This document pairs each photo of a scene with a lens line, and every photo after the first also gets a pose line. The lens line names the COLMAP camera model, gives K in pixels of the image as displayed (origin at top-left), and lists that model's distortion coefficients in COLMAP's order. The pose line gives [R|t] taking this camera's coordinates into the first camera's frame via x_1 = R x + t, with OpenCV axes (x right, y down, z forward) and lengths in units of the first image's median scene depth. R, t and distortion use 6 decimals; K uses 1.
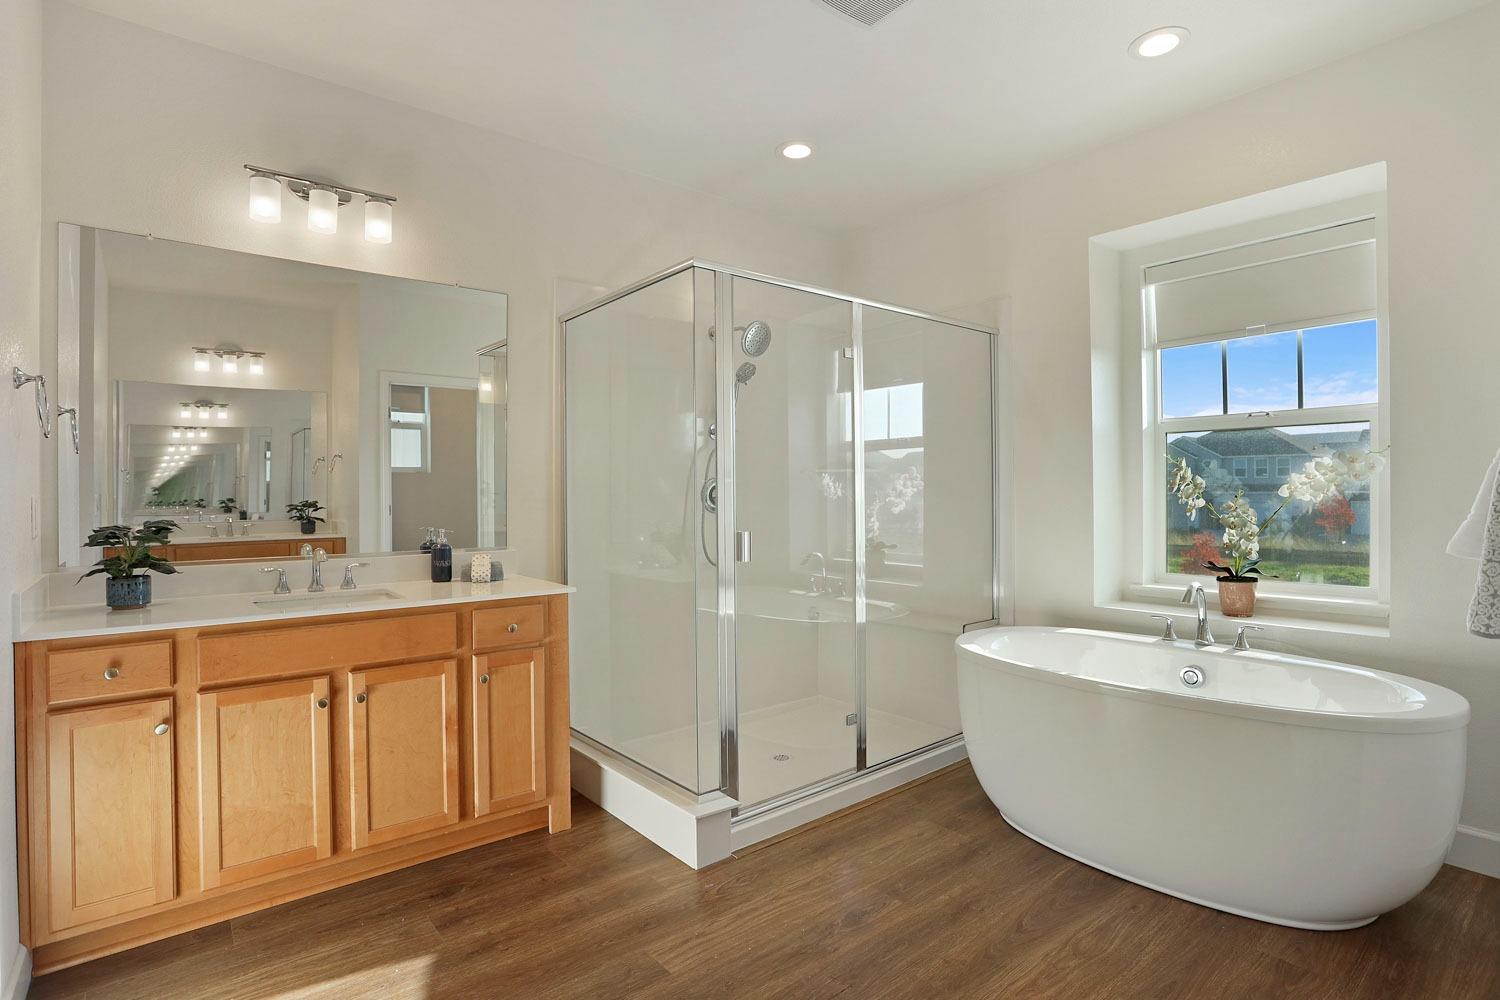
lens RADIAL K [[740.0, 0, 756.2], [0, 740.0, 493.3], [0, 0, 1]] dist [-0.064173, 0.034252]
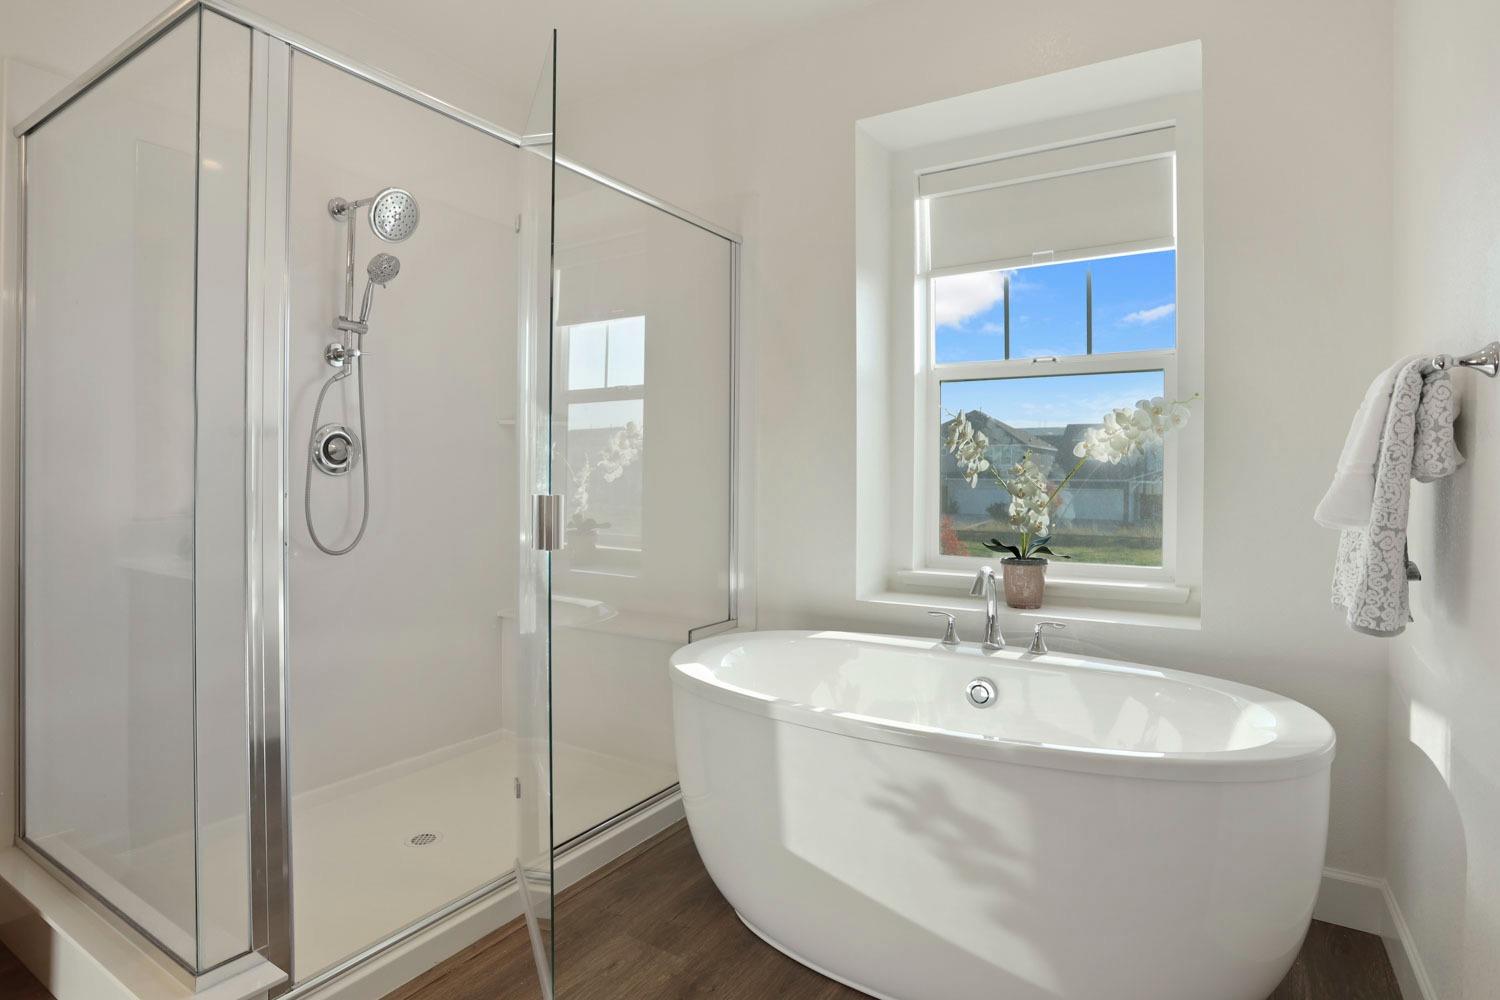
lens RADIAL K [[778.6, 0, 742.5], [0, 778.6, 480.0], [0, 0, 1]] dist [-0.070417, 0.032882]
pose [[0.953040, 0.009844, 0.302684, 0.113154], [-0.011472, 0.999928, 0.003602, 0.030516], [-0.302626, -0.006905, 0.953084, 0.291012]]
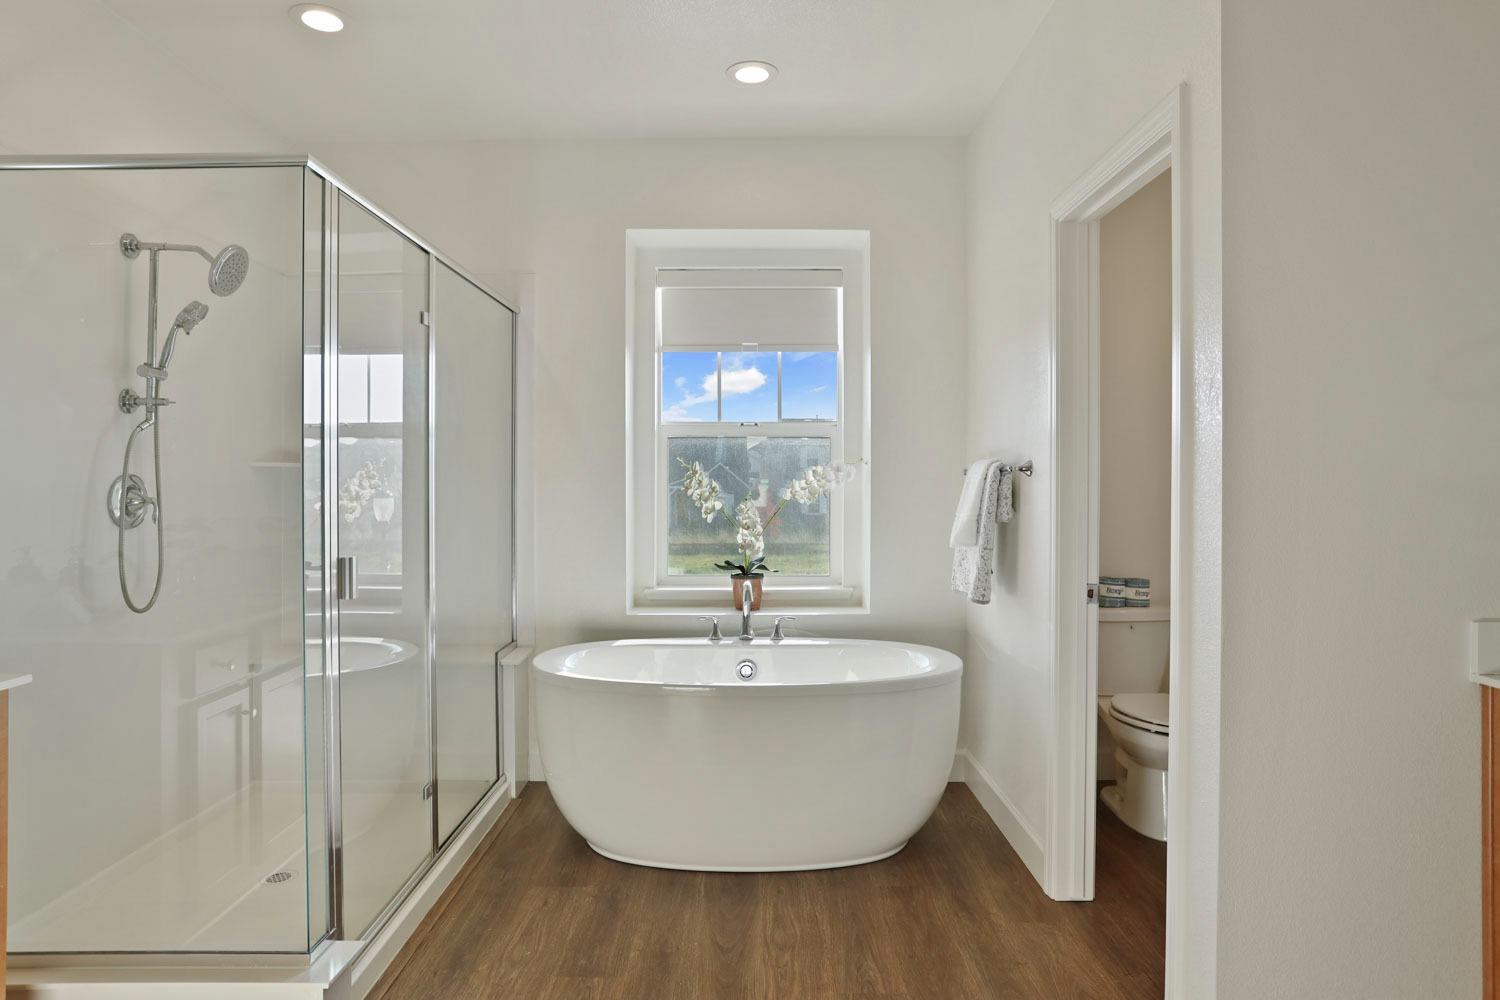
lens RADIAL K [[878.2, 0, 747.3], [0, 878.2, 490.4], [0, 0, 1]] dist [-0.052235, 0.001042]
pose [[0.644242, 0.000464, 0.764822, -0.348288], [-0.004290, 0.999986, 0.003007, -0.013424], [-0.764810, -0.005218, 0.644235, 0.157574]]
